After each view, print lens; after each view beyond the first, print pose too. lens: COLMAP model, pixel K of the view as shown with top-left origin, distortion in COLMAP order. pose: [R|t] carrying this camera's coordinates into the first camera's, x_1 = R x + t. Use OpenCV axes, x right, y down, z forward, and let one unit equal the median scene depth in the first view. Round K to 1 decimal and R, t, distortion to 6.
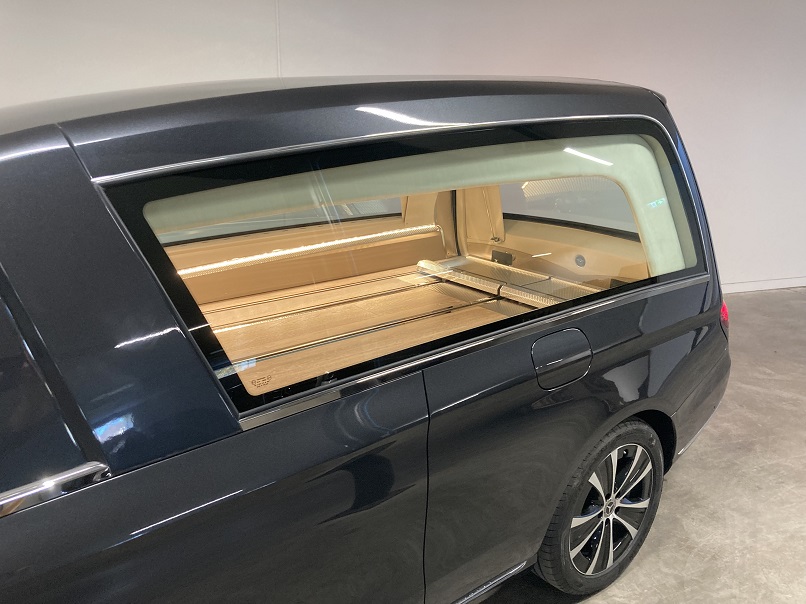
lens RADIAL K [[665.0, 0, 394.8], [0, 665.0, 301.2], [0, 0, 1]] dist [0.039880, -0.043143]
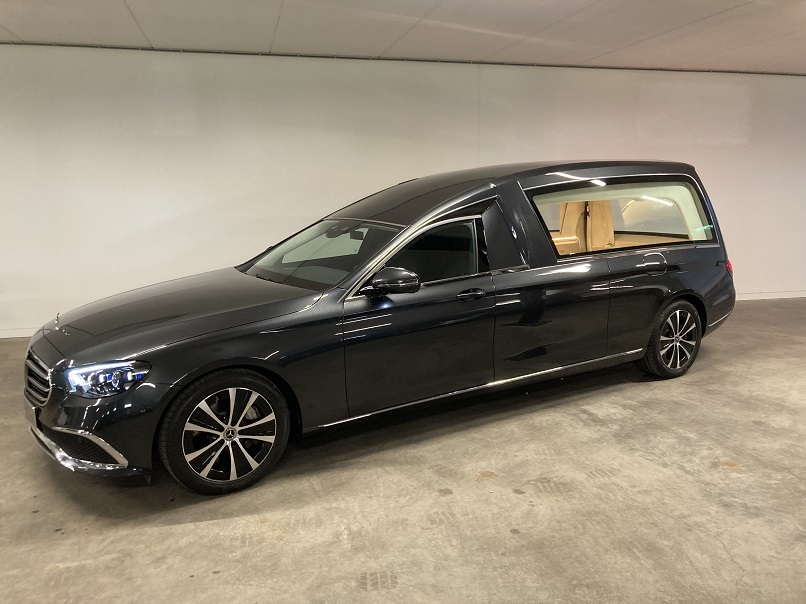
lens RADIAL K [[665.0, 0, 408.9], [0, 665.0, 297.4], [0, 0, 1]] dist [0.039880, -0.043143]
pose [[0.996958, -0.008803, -0.077441, -0.409963], [-0.000527, 0.992817, -0.119643, 0.429648], [0.077938, 0.119320, 0.989792, -1.336520]]
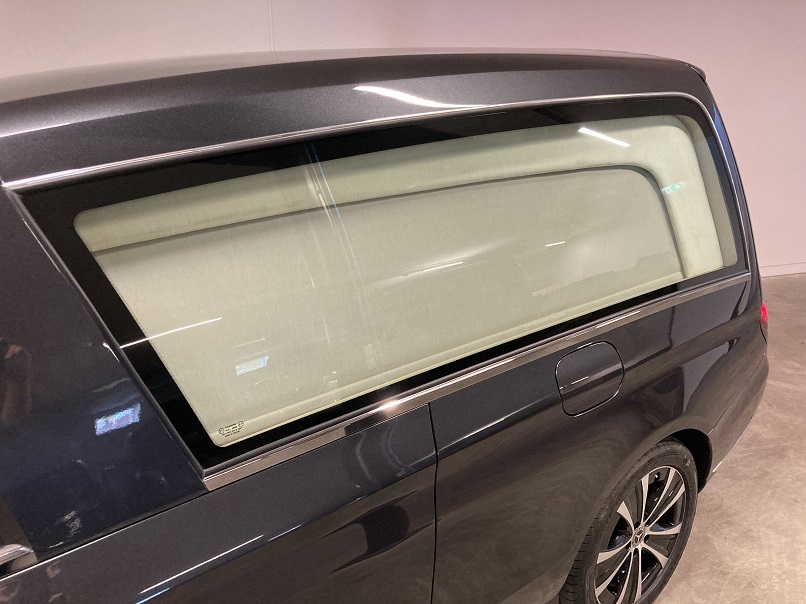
lens RADIAL K [[665.0, 0, 399.8], [0, 665.0, 308.3], [0, 0, 1]] dist [0.039880, -0.043143]
pose [[0.999979, -0.003533, -0.005480, 0.006585], [0.003764, 0.999082, 0.042685, -0.035805], [0.005324, -0.042704, 0.999074, 0.111052]]
